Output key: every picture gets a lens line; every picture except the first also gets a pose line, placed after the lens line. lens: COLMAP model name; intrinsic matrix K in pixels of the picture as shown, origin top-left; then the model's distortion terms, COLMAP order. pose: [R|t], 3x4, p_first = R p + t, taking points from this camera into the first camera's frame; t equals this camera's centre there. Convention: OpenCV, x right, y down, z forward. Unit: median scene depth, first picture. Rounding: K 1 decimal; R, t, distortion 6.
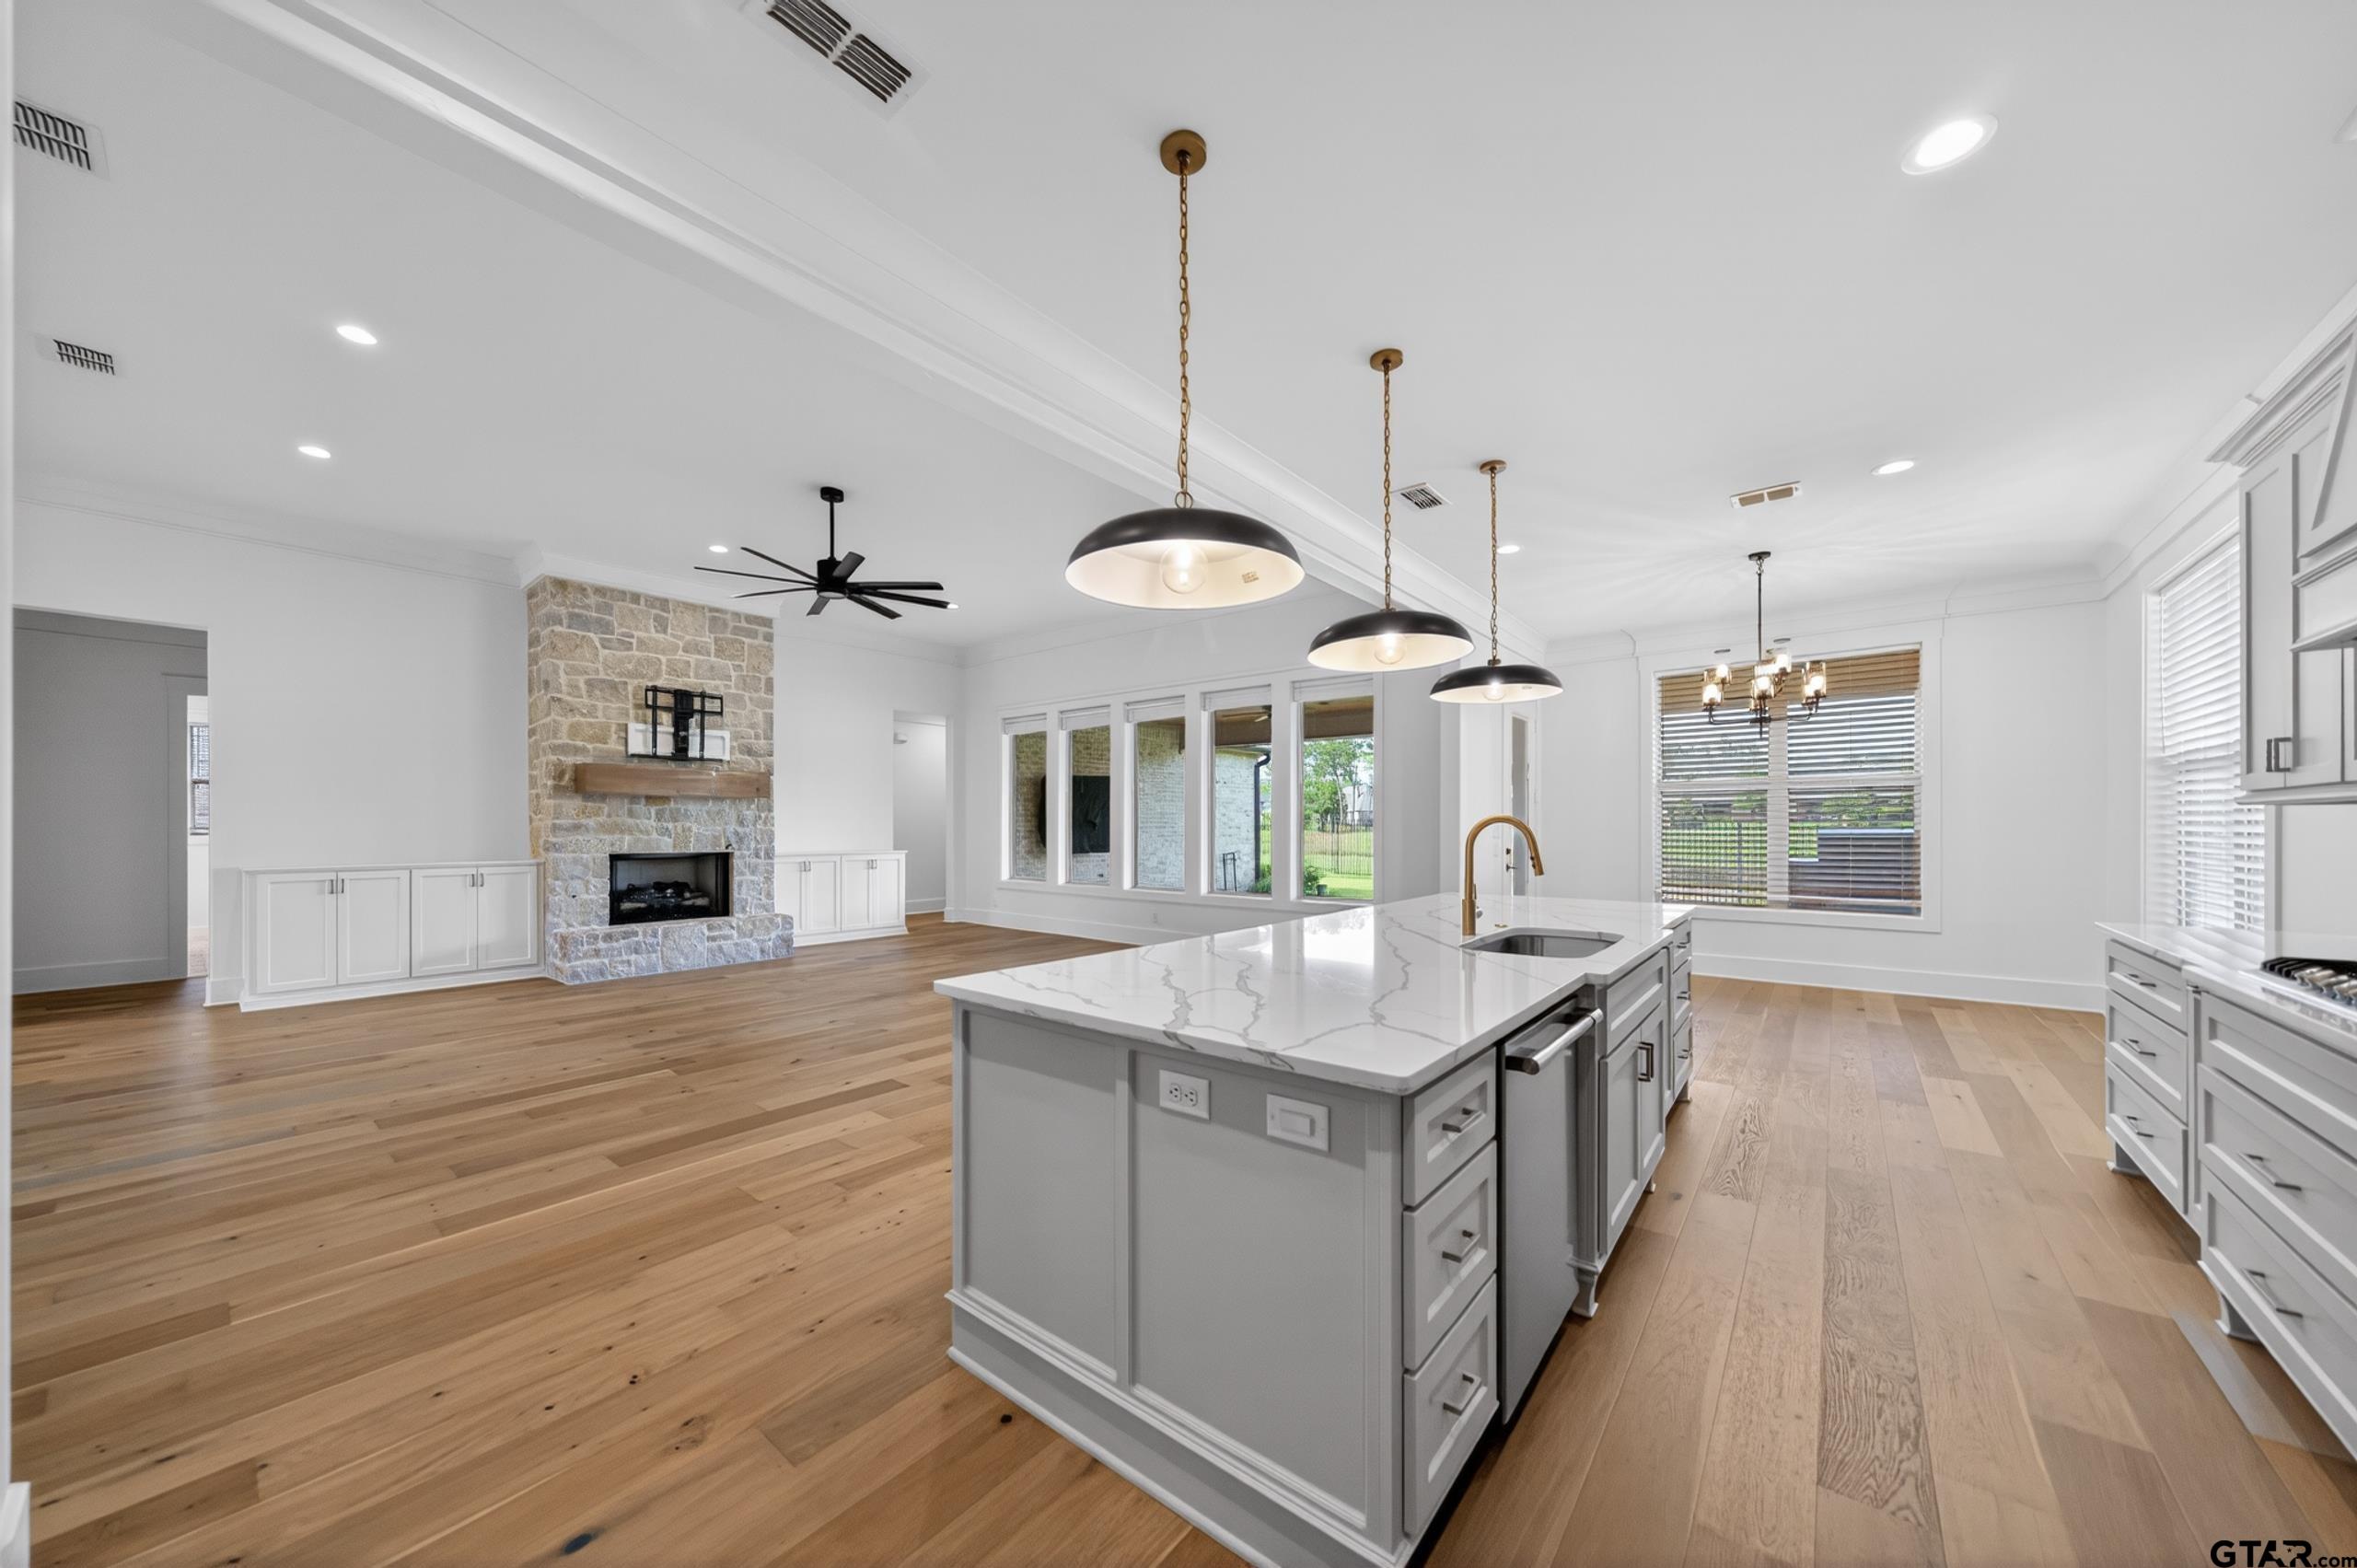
lens RADIAL K [[820.1, 0, 1160.6], [0, 820.1, 823.9], [0, 0, 1]] dist [-0.008600, 0.001970]
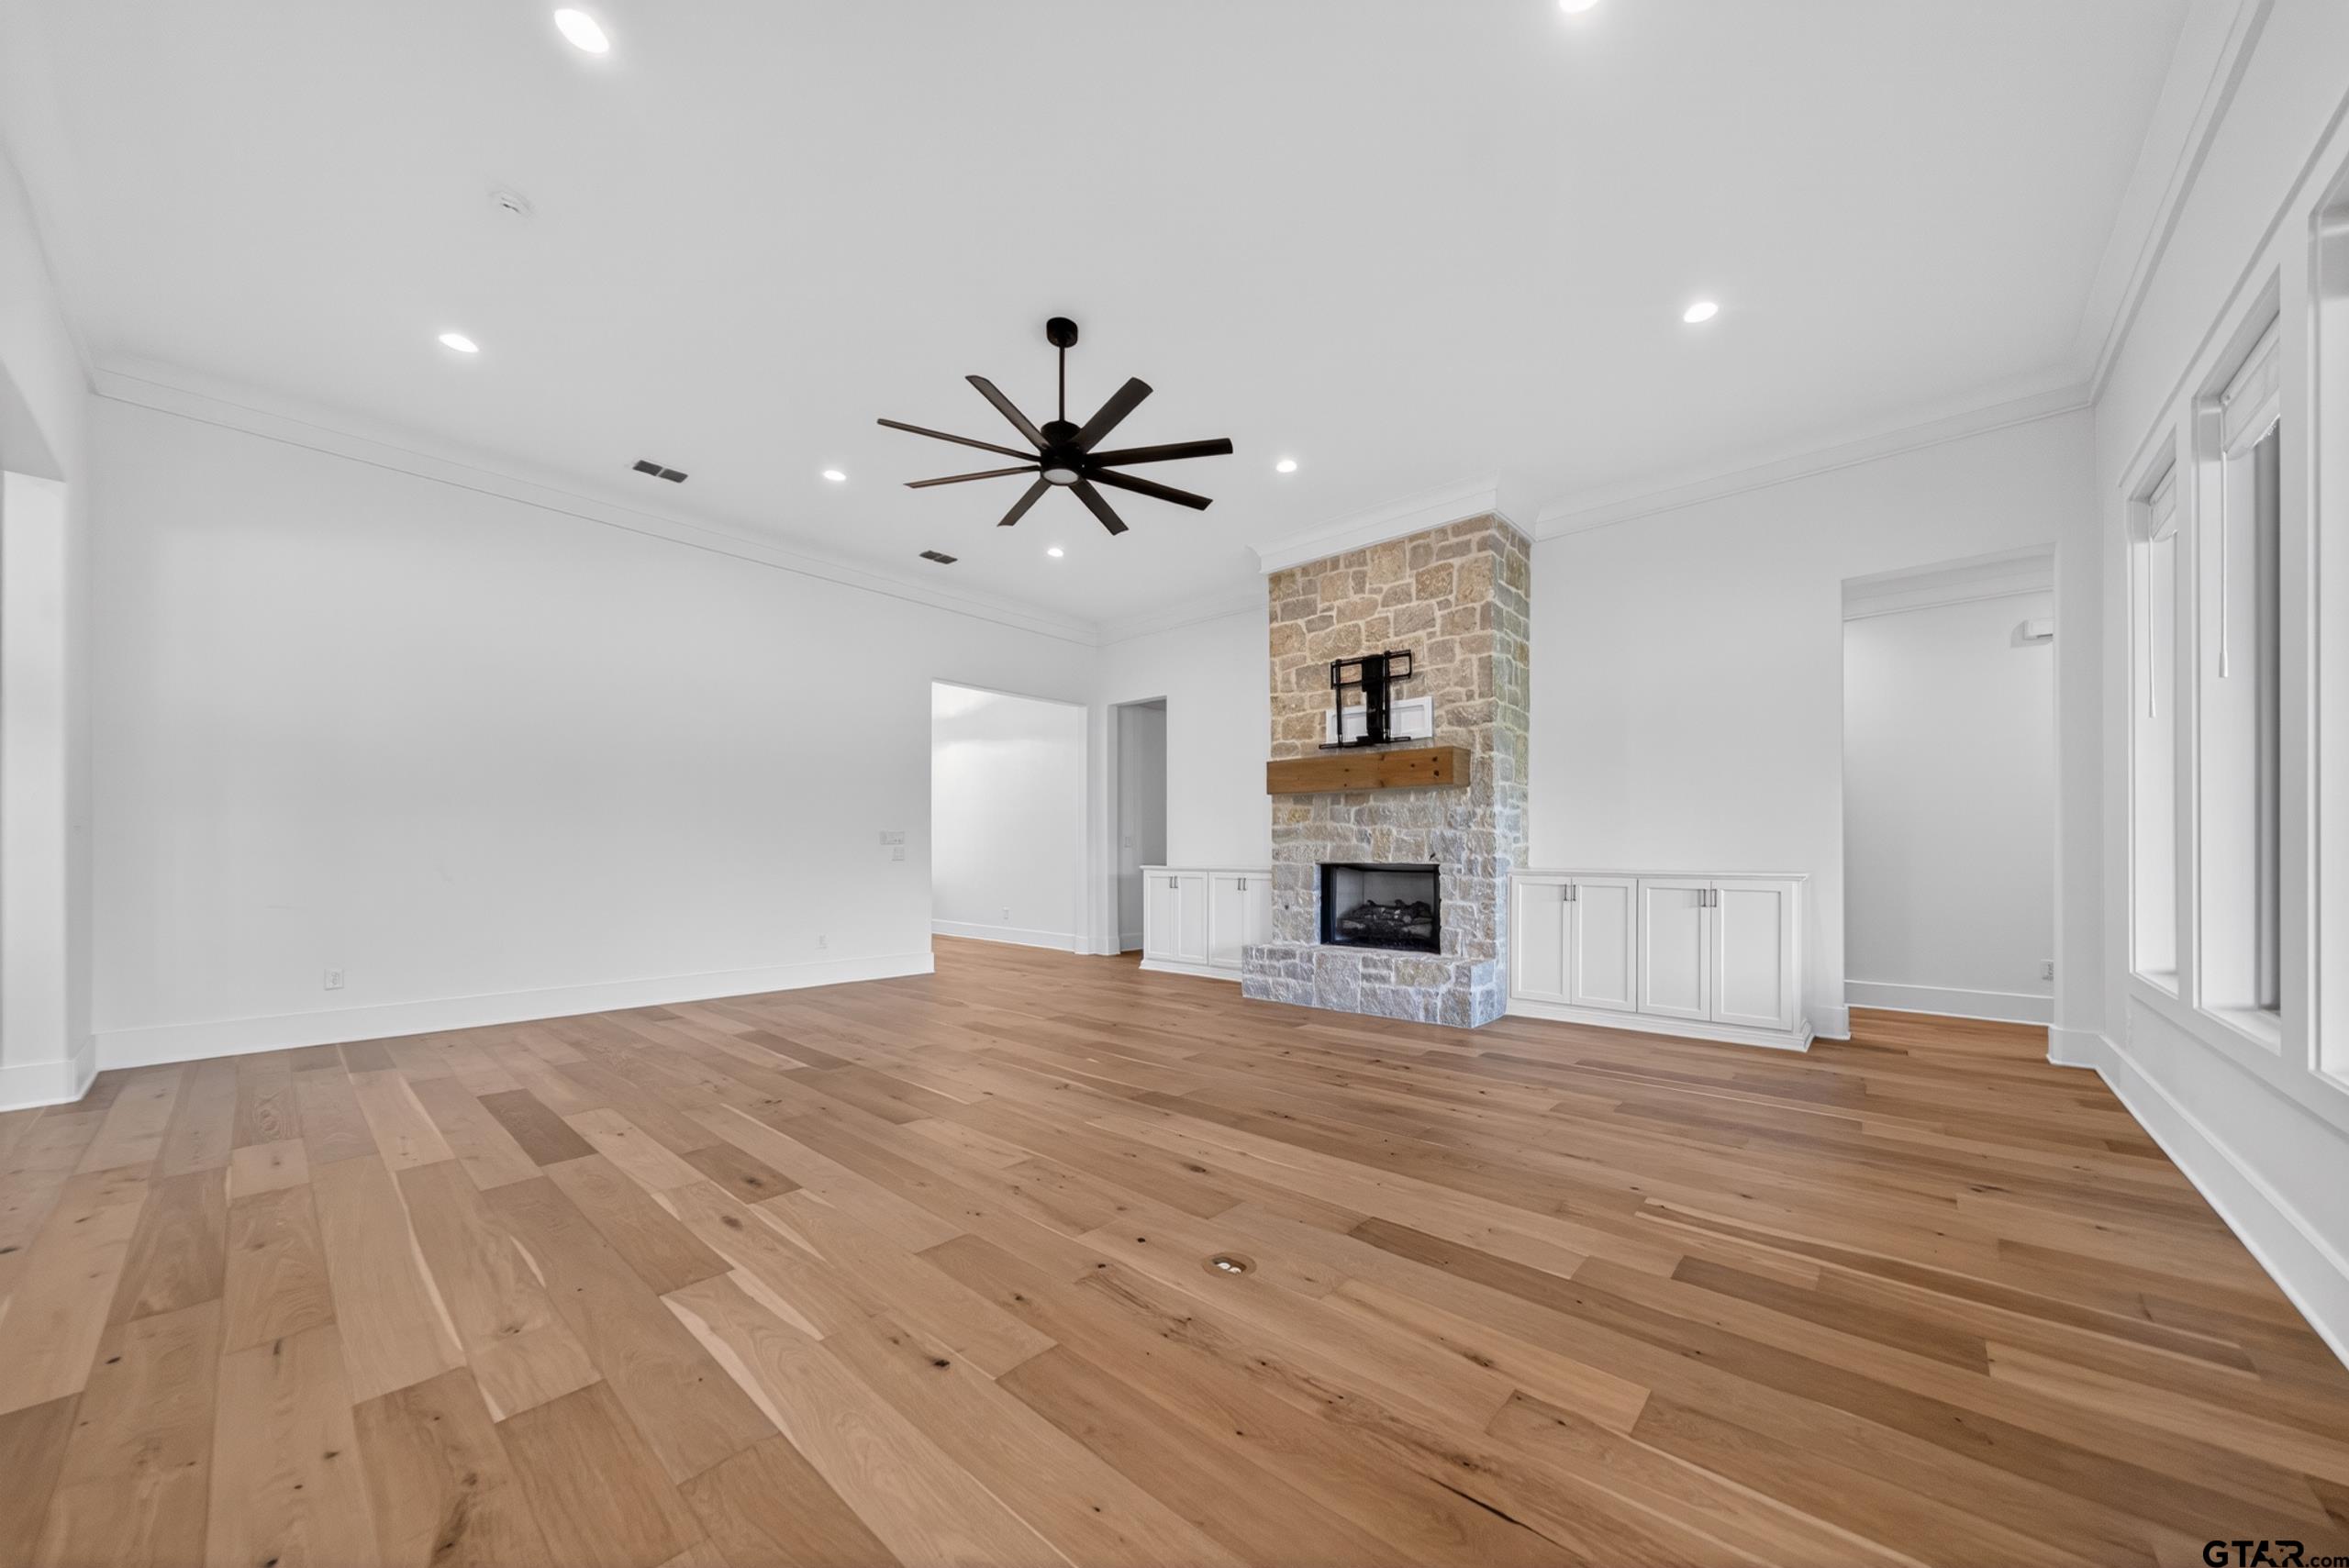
lens RADIAL K [[817.2, 0, 1191.6], [0, 817.2, 851.0], [0, 0, 1]] dist [-0.008600, 0.001970]
pose [[-0.016043, -0.005660, -0.999855, 0.204893], [-0.003068, 0.999980, -0.005611, 0.029008], [0.999867, 0.002977, -0.016060, 0.851046]]
